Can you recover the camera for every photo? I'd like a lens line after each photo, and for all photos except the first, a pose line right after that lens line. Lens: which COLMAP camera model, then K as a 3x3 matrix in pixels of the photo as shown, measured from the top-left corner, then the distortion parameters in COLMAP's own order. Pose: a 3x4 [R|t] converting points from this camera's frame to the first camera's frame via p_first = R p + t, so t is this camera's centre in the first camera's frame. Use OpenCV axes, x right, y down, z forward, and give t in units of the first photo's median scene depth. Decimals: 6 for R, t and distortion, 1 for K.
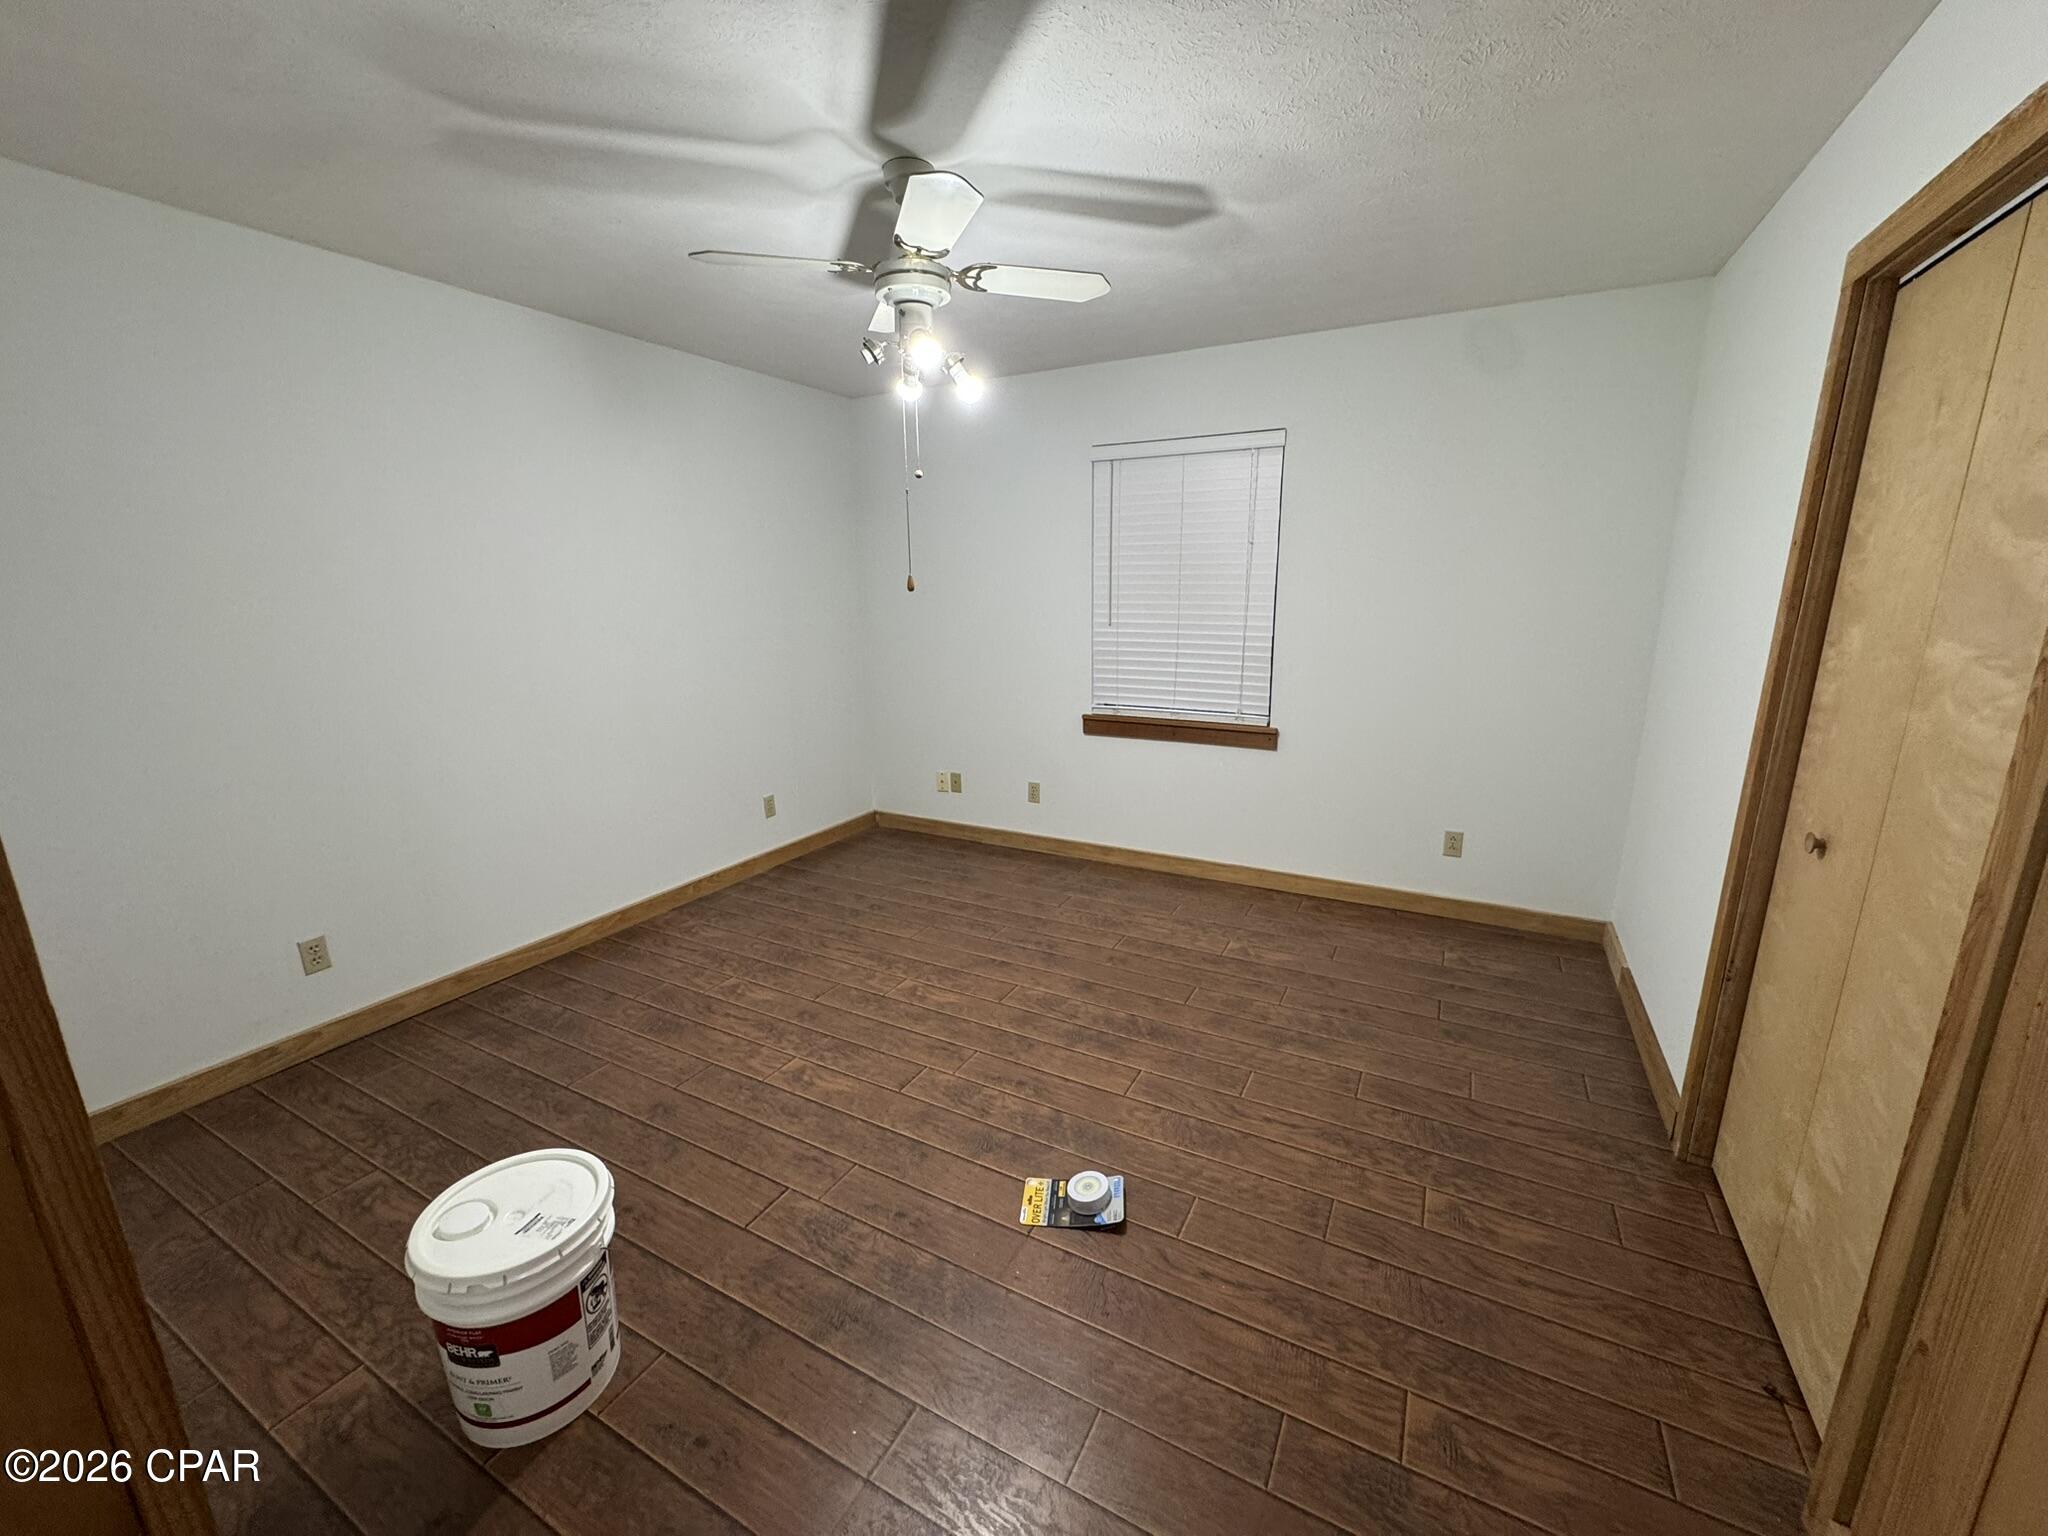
lens RADIAL K [[821.0, 0, 1030.8], [0, 821.0, 767.1], [0, 0, 1]] dist [0.009489, 0.000089]
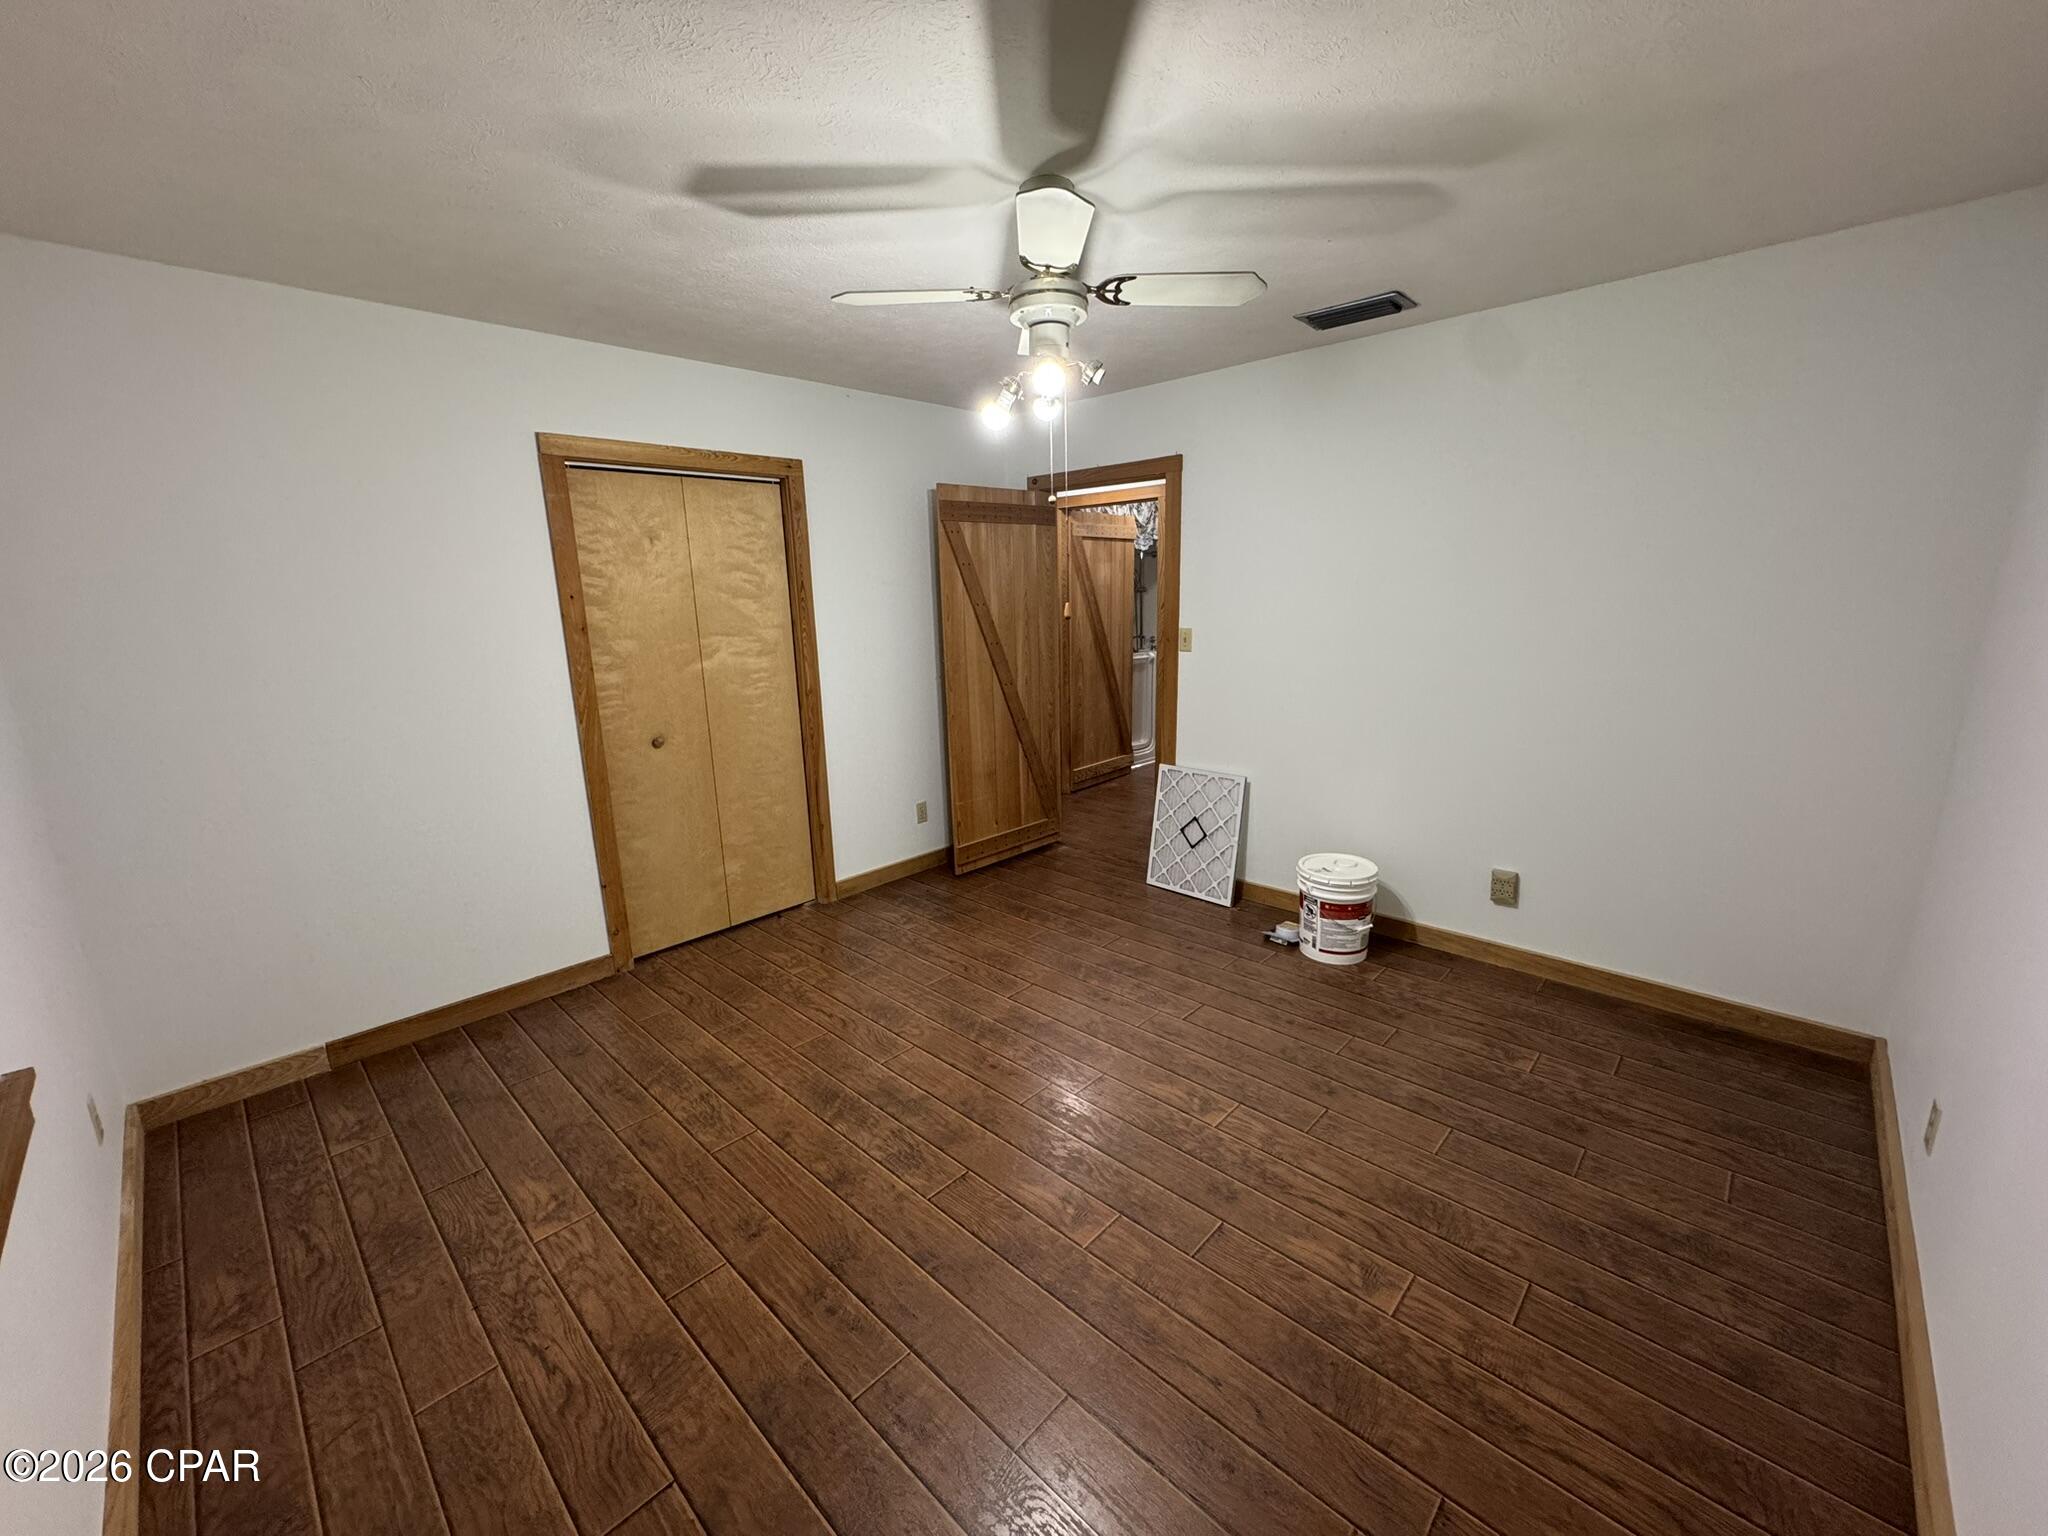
lens RADIAL K [[821.0, 0, 1013.2], [0, 821.0, 771.4], [0, 0, 1]] dist [0.009489, 0.000089]
pose [[-0.958893, -0.029584, 0.282220, -0.300645], [0.095652, 0.902648, 0.419616, -0.382899], [-0.267160, 0.429362, -0.862713, 1.591884]]
